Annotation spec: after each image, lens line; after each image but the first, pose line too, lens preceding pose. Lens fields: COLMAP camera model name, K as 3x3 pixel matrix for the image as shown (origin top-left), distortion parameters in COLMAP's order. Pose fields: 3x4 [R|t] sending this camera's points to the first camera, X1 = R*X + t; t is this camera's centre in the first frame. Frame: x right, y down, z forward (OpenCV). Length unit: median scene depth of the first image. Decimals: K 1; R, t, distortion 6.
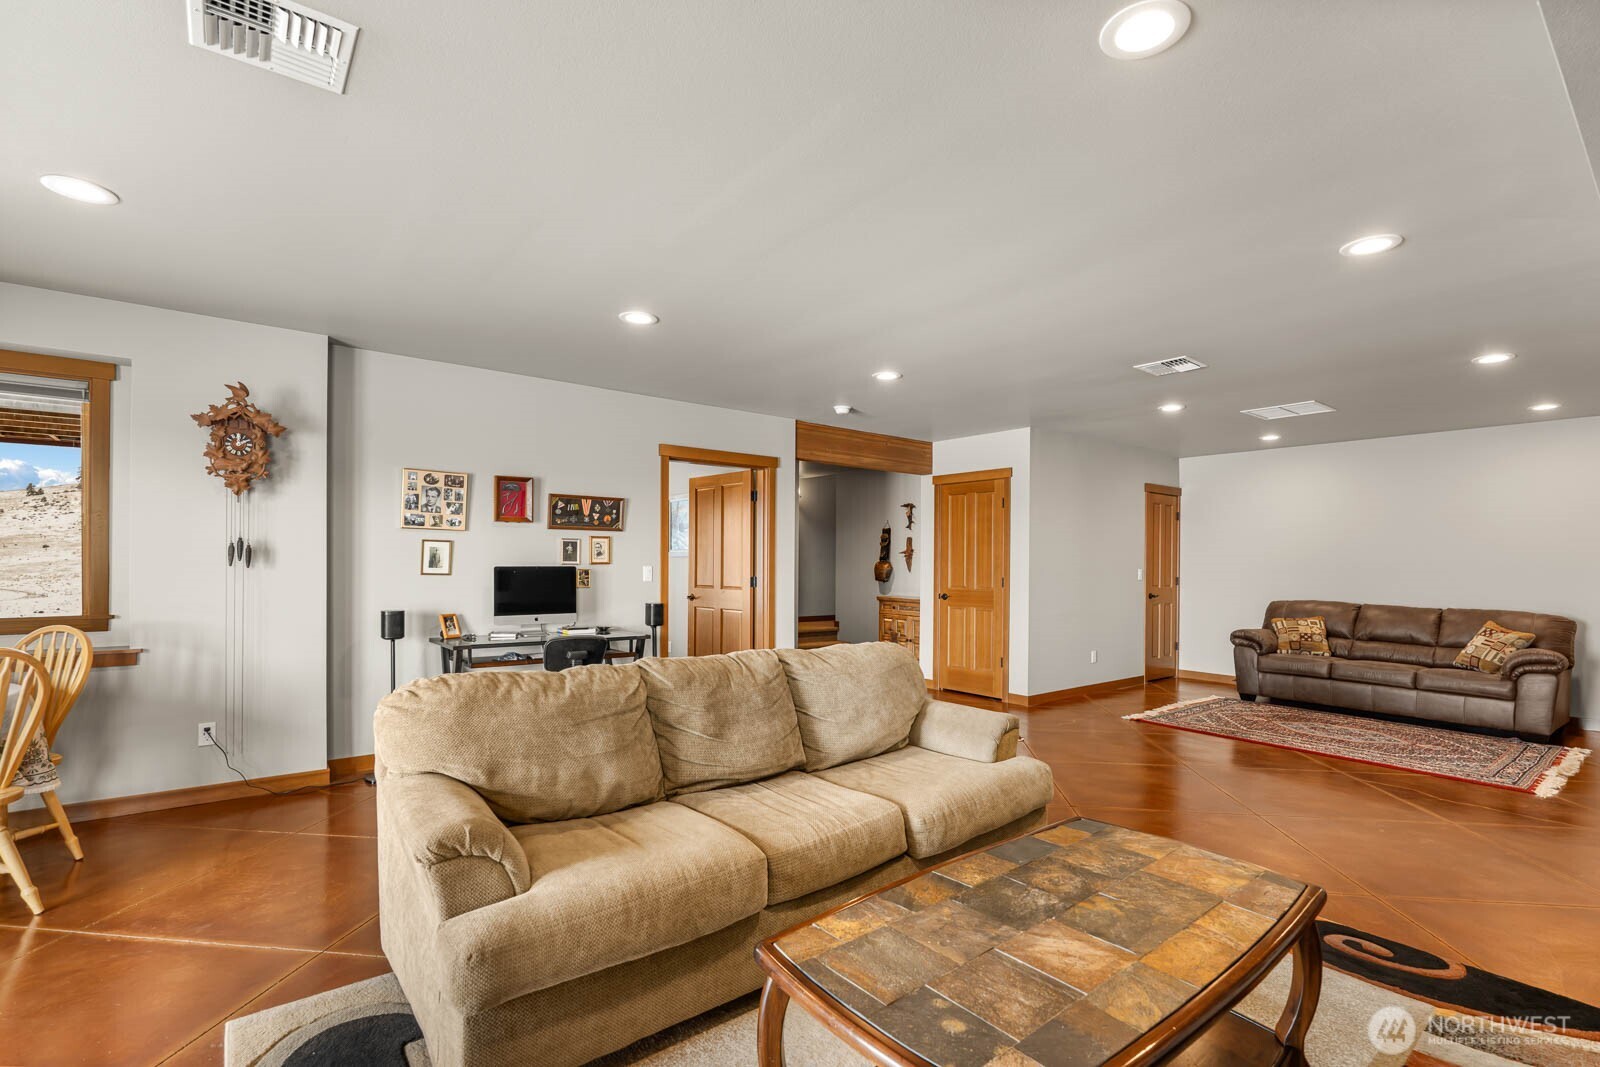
lens RADIAL K [[736.7, 0, 800.5], [0, 736.7, 561.0], [0, 0, 1]] dist [-0.000623, -0.000147]
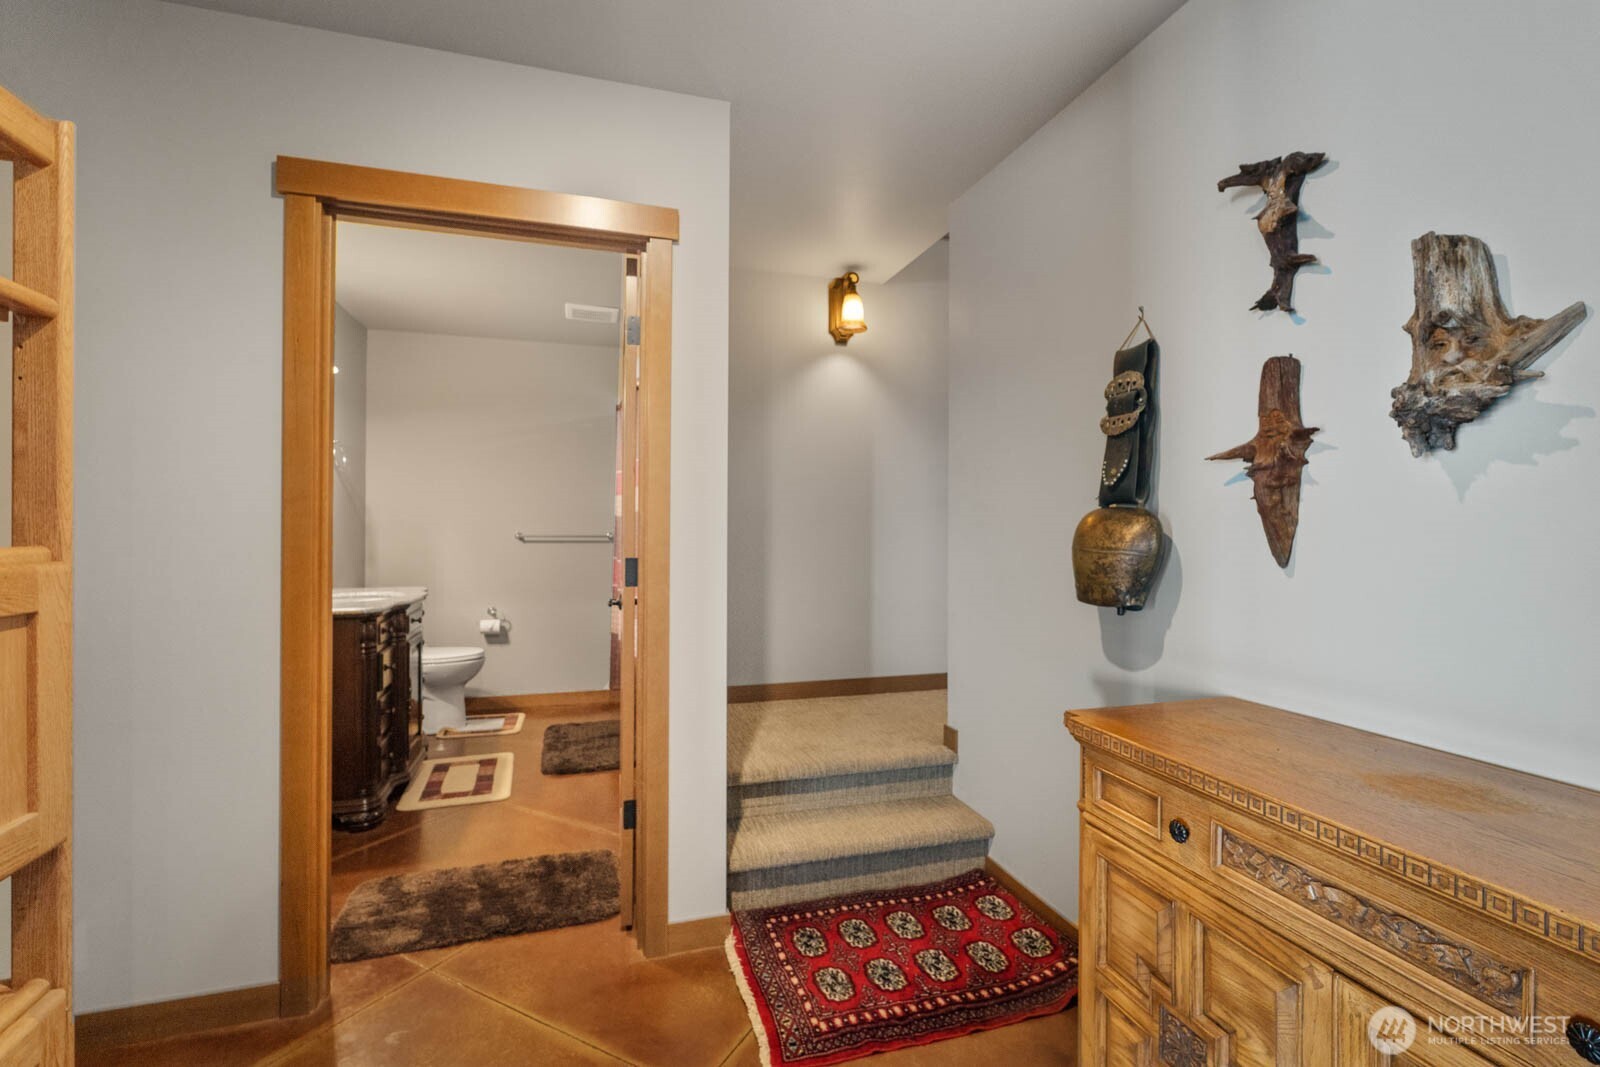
lens RADIAL K [[710.4, 0, 799.2], [0, 710.4, 529.6], [0, 0, 1]] dist [-0.004347, -0.000675]
pose [[0.933989, -0.007286, -0.357228, 0.180220], [0.005396, 0.999966, -0.006287, 0.012973], [0.357262, 0.003944, 0.933996, 1.420001]]
